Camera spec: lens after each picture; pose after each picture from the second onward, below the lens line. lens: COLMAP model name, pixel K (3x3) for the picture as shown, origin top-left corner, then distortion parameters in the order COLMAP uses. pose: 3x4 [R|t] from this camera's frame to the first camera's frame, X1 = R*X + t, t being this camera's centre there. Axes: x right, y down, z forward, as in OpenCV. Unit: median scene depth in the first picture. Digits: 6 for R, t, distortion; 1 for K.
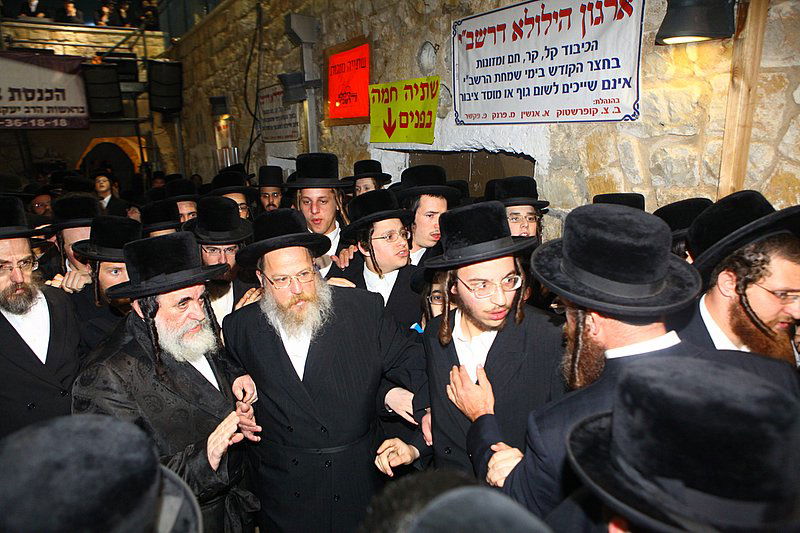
lens RADIAL K [[537.8, 0, 399.4], [0, 537.8, 270.6], [0, 0, 1]] dist [-0.107249, 0.063885]
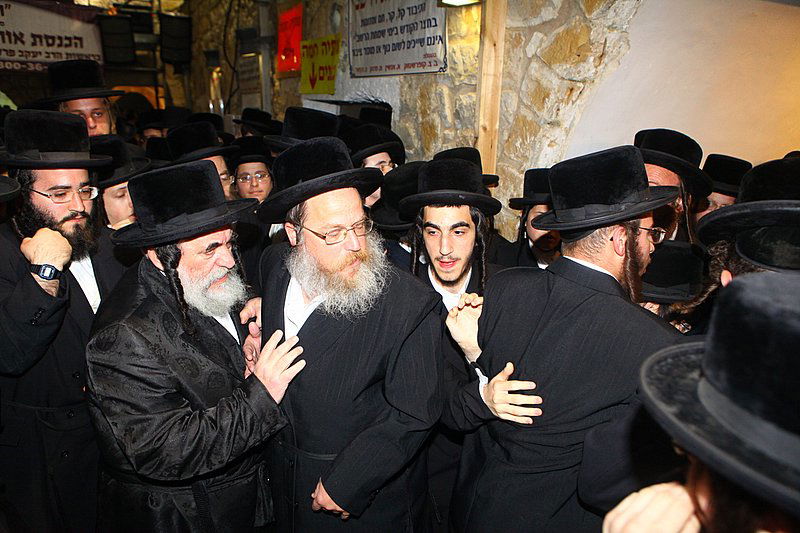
lens RADIAL K [[537.8, 0, 397.5], [0, 537.8, 271.8], [0, 0, 1]] dist [-0.107249, 0.063885]
pose [[0.995119, 0.075751, -0.063241, 0.261363], [-0.071980, 0.995605, 0.059914, 0.054971], [0.067501, -0.055070, 0.996198, -0.122991]]
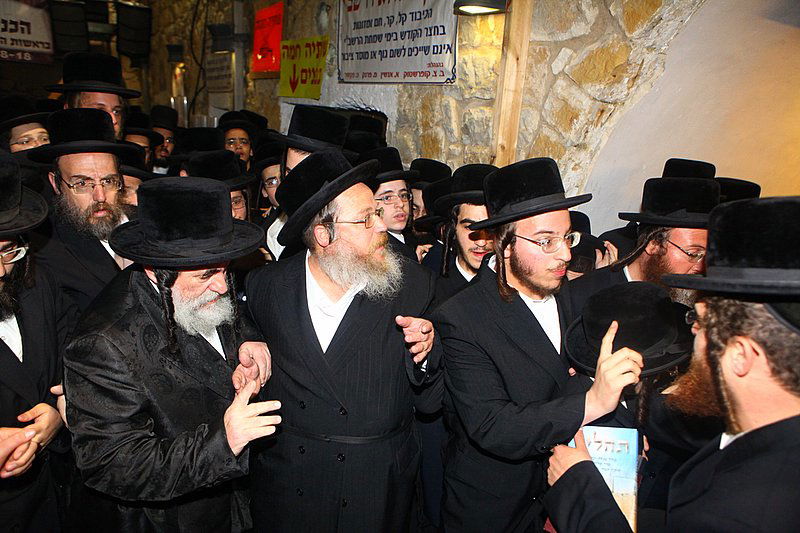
lens RADIAL K [[537.8, 0, 396.7], [0, 537.8, 273.3], [0, 0, 1]] dist [-0.107249, 0.063885]
pose [[0.995611, 0.091177, 0.021101, 0.199060], [-0.092155, 0.994422, 0.051314, 0.036791], [-0.016305, -0.053034, 0.998460, -0.076262]]
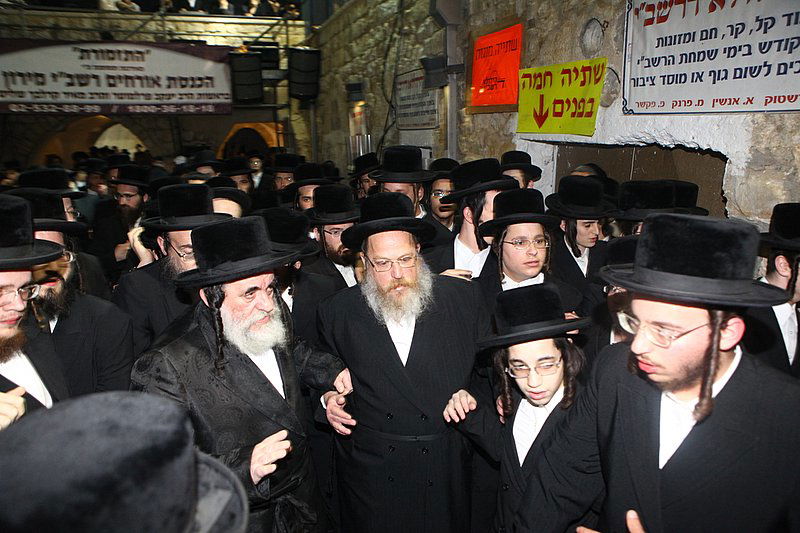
lens RADIAL K [[537.8, 0, 398.4], [0, 537.8, 271.6], [0, 0, 1]] dist [-0.107249, 0.063885]
pose [[0.973387, 0.068691, -0.218632, -0.039078], [-0.064428, 0.997568, 0.026575, -0.014003], [0.219925, -0.011782, 0.975446, 0.069170]]
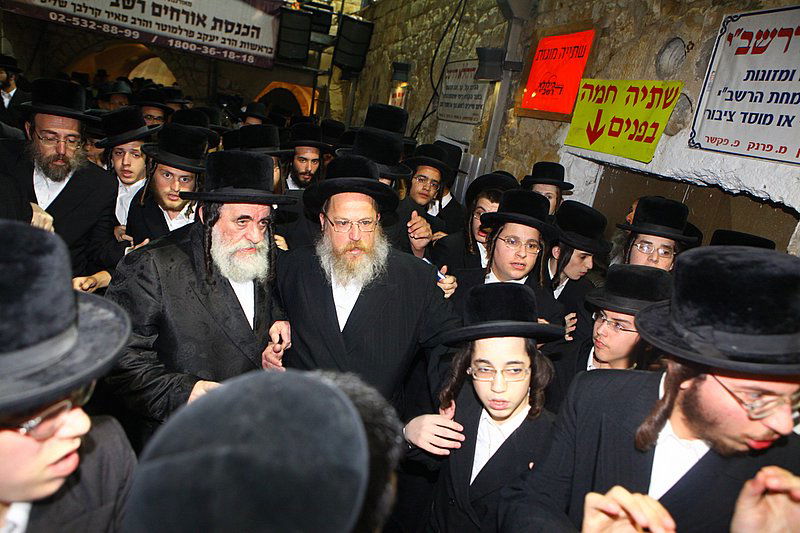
lens RADIAL K [[537.8, 0, 398.7], [0, 537.8, 271.4], [0, 0, 1]] dist [-0.107249, 0.063885]
pose [[0.936160, 0.273277, -0.221187, -0.063471], [-0.270456, 0.961747, 0.043554, -0.010295], [0.224628, 0.019047, 0.974258, 0.127296]]
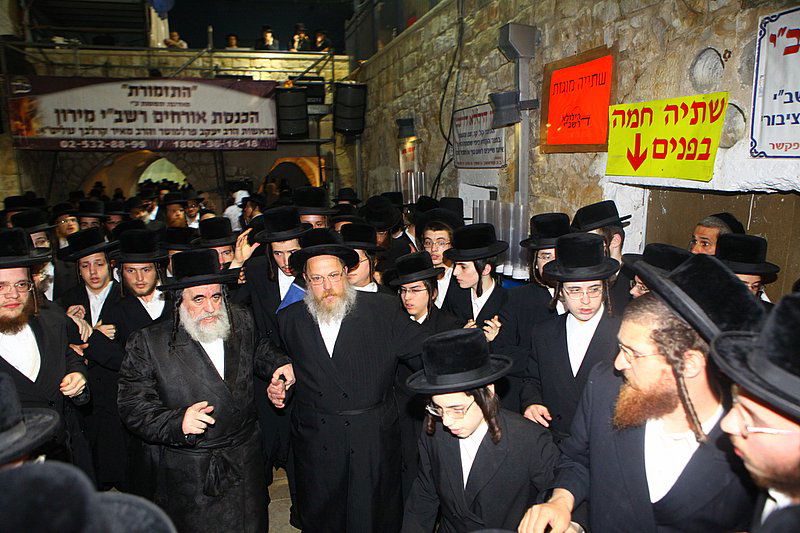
lens RADIAL K [[537.8, 0, 399.7], [0, 537.8, 273.2], [0, 0, 1]] dist [-0.107249, 0.063885]
pose [[0.958469, 0.063430, -0.278055, -0.130366], [-0.072736, 0.997080, -0.023271, -0.049350], [0.275767, 0.042529, 0.960283, 0.146587]]
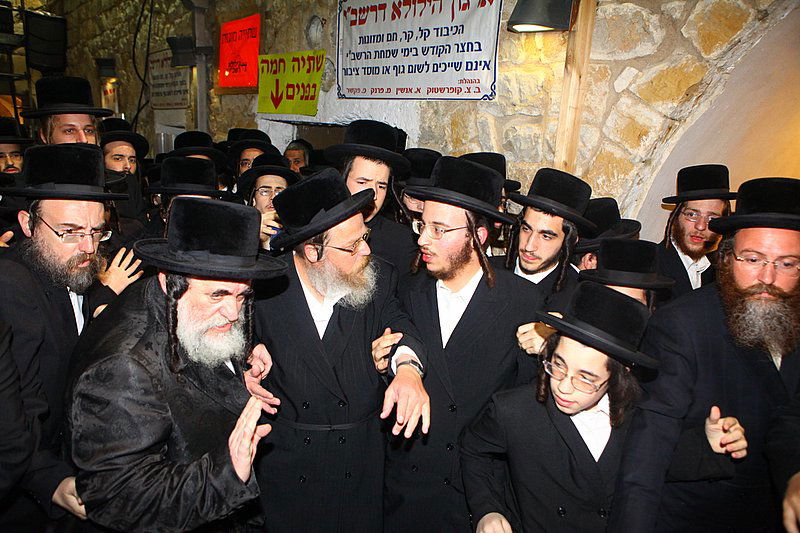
lens RADIAL K [[537.8, 0, 394.9], [0, 537.8, 274.3], [0, 0, 1]] dist [-0.107249, 0.063885]
pose [[0.983981, 0.034835, 0.174836, 0.038664], [-0.039088, 0.999016, 0.020936, 0.036670], [-0.173935, -0.027434, 0.984375, -0.040736]]
